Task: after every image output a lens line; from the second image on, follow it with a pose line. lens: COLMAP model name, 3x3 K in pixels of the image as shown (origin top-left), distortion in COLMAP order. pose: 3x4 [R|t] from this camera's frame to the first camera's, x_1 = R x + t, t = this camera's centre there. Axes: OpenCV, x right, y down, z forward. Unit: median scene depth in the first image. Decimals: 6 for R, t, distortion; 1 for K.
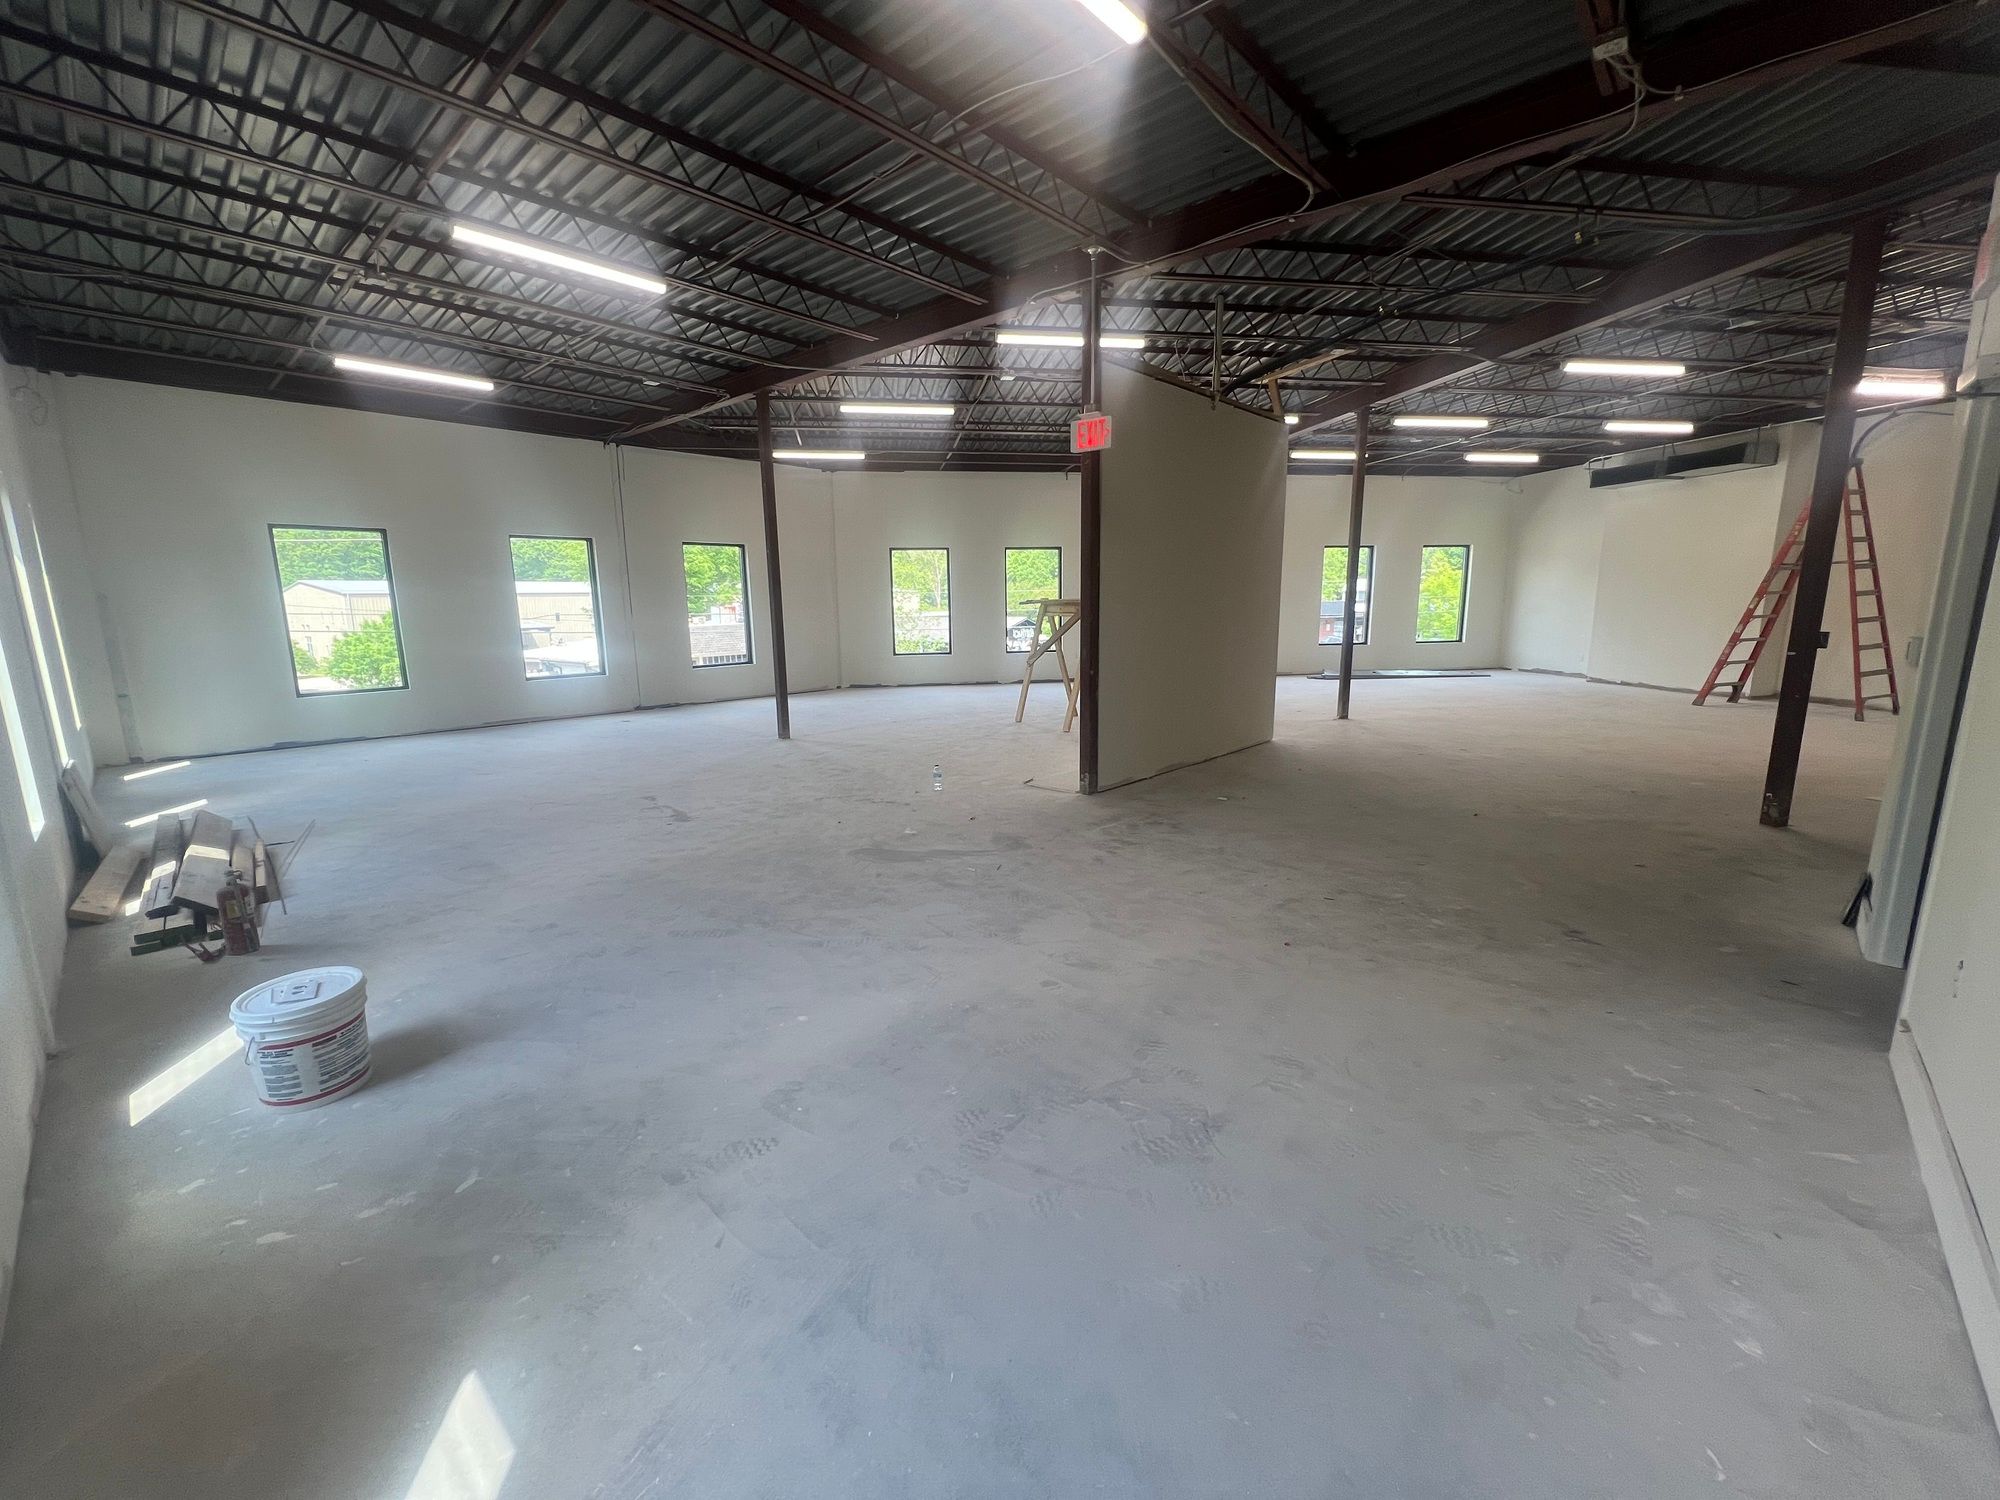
lens RADIAL K [[805.0, 0, 1000.0], [0, 805.0, 750.0], [0, 0, 1]] dist [-0.002319, -0.000446]
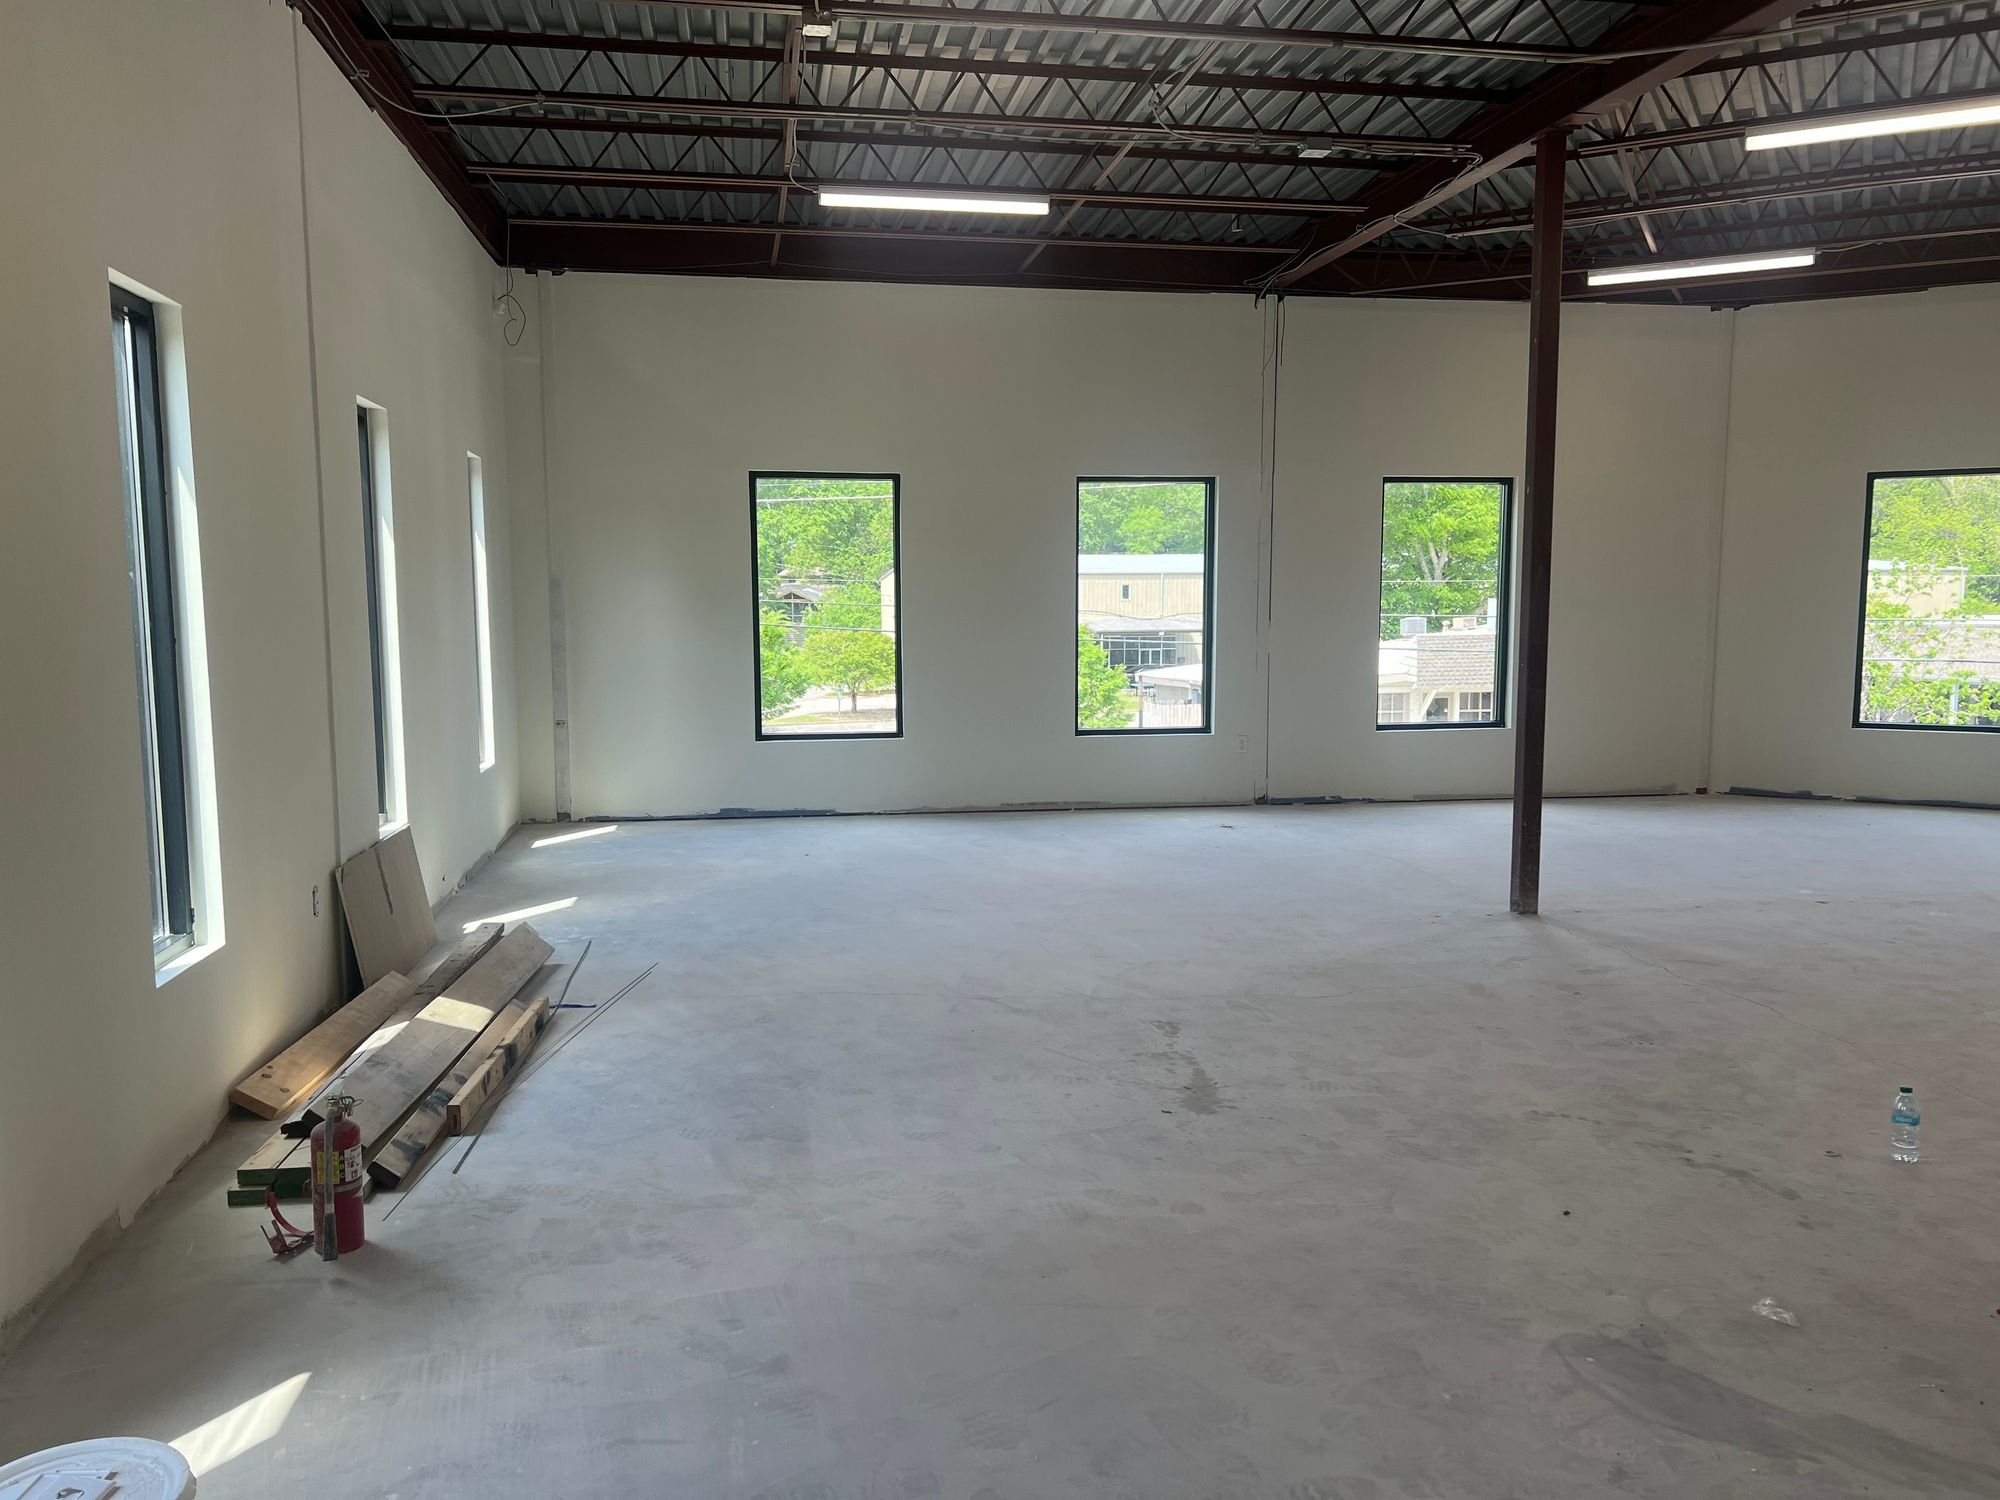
lens RADIAL K [[1484.5, 0, 1001.6], [0, 1484.5, 753.3], [0, 0, 1]] dist [0.074799, -0.101466]
pose [[0.785942, 0.078436, -0.613305, 0.000782], [-0.121924, 0.992105, -0.029363, -0.051961], [0.606159, 0.097854, 0.789300, 0.221291]]
